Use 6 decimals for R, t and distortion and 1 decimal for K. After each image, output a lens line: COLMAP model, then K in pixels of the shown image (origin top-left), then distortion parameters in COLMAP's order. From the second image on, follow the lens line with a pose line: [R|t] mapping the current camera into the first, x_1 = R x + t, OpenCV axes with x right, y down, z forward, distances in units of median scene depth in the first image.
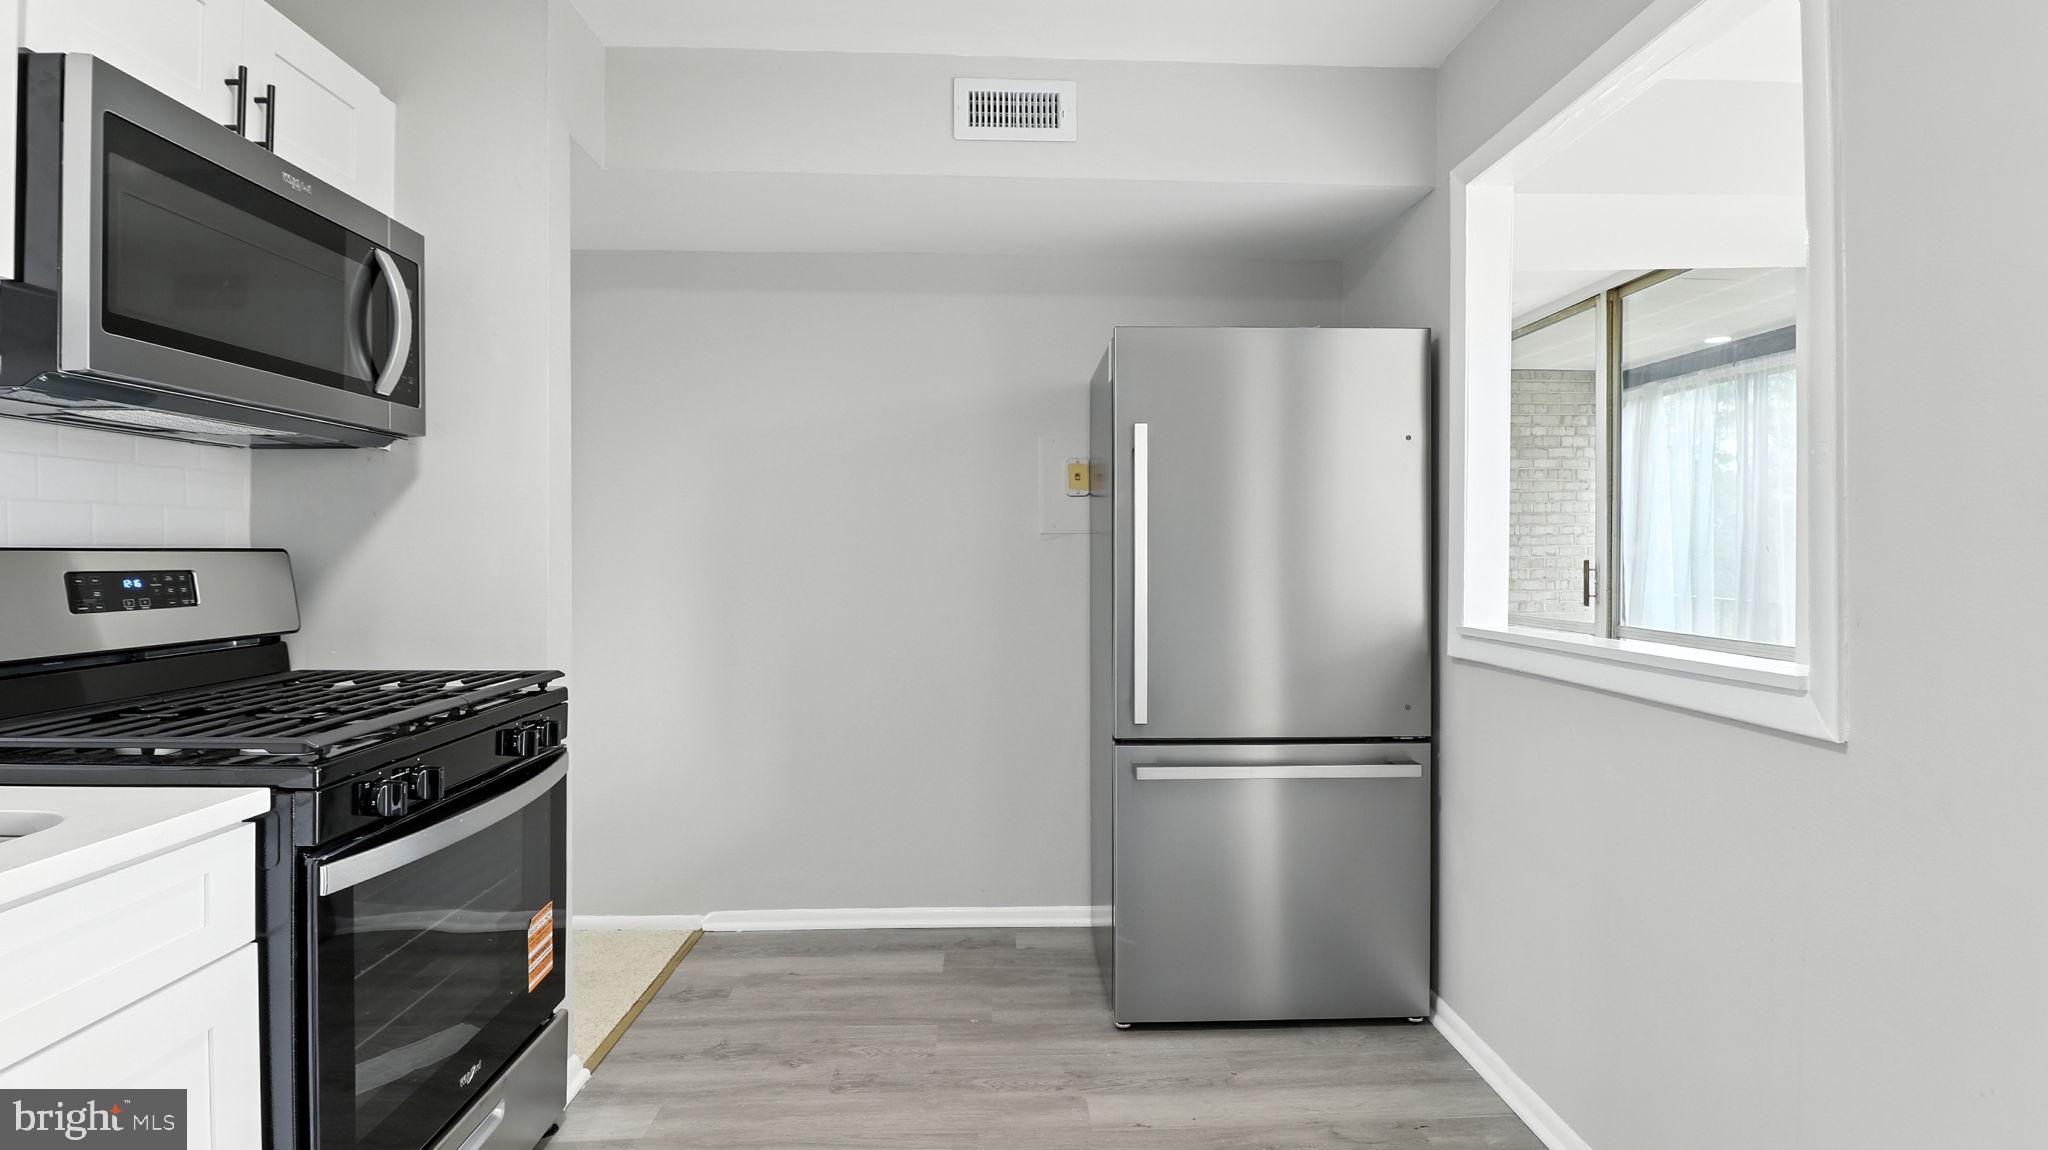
lens RADIAL K [[976.8, 0, 1024.1], [0, 976.8, 561.5], [0, 0, 1]] dist [-0.018149, -0.000630]
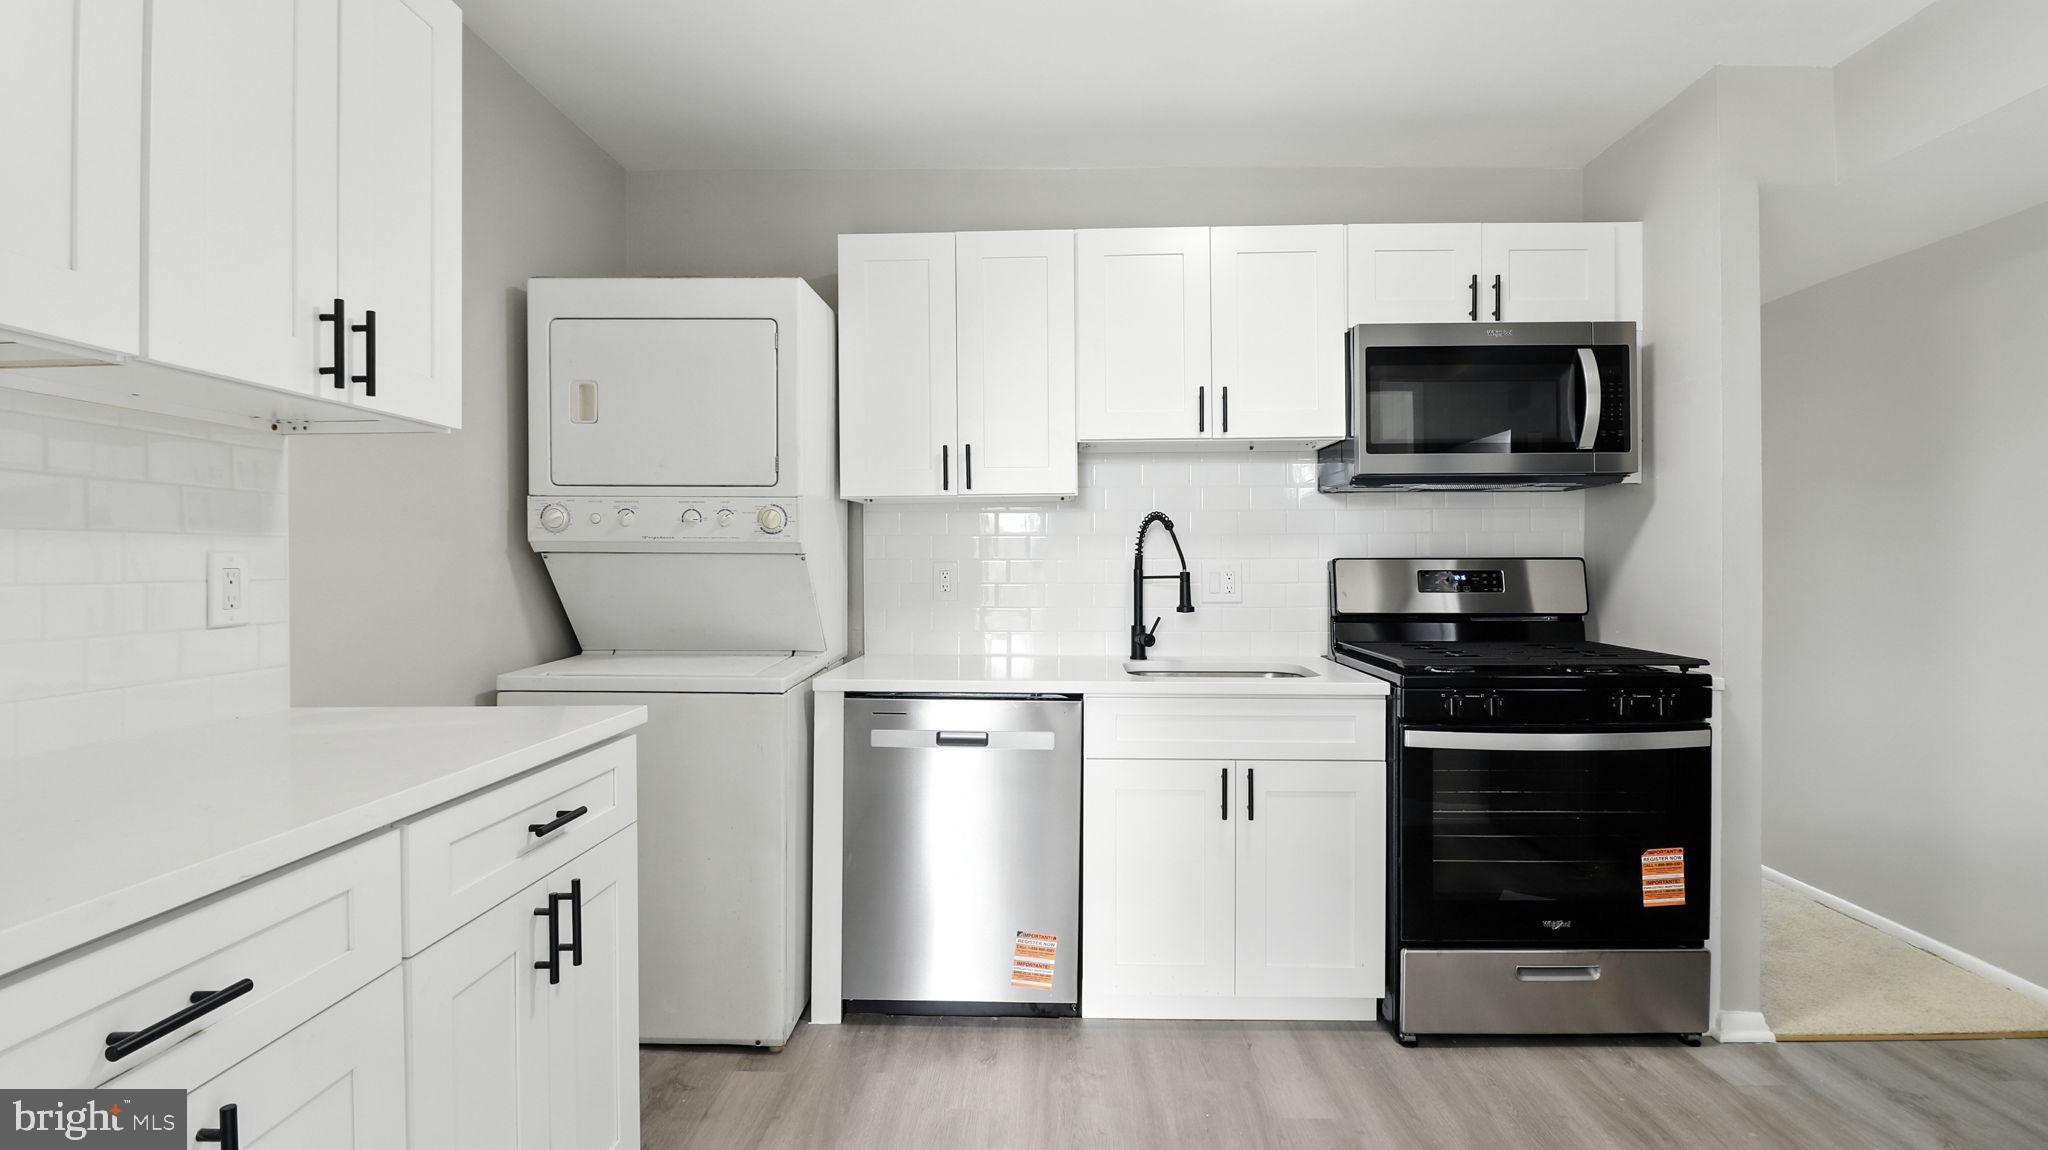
lens RADIAL K [[976.8, 0, 1025.3], [0, 976.8, 567.0], [0, 0, 1]] dist [-0.018149, -0.000630]
pose [[-0.063399, 0.007052, -0.997963, 0.753277], [-0.007522, 0.999943, 0.007544, -0.002962], [0.997960, 0.007985, -0.063343, 0.250778]]
